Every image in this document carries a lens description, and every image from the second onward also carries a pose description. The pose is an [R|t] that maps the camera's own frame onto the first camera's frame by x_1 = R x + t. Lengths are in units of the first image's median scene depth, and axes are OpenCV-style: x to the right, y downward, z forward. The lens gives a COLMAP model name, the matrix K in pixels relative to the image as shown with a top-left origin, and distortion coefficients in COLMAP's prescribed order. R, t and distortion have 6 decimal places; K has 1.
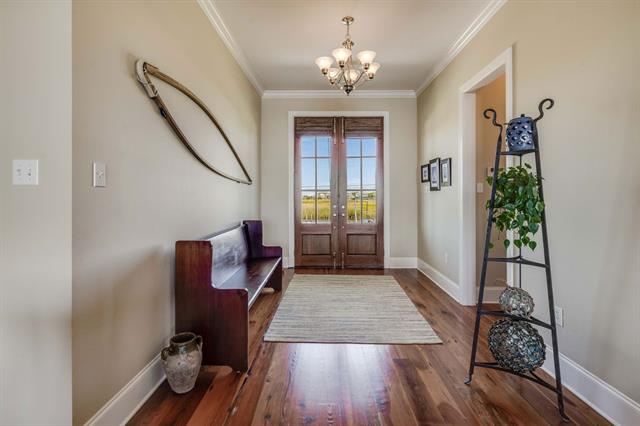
lens RADIAL K [[303.4, 0, 324.4], [0, 303.4, 193.6], [0, 0, 1]] dist [0.005076, 0.000881]
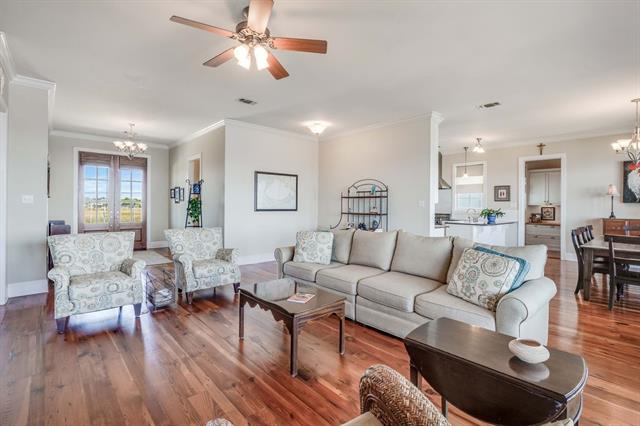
lens RADIAL K [[303.4, 0, 319.1], [0, 303.4, 206.0], [0, 0, 1]] dist [0.005076, 0.000881]
pose [[0.748759, 0.005080, 0.662823, -0.208152], [-0.015038, 0.999843, 0.009324, -0.018880], [-0.662672, -0.016949, 0.748718, -0.897732]]
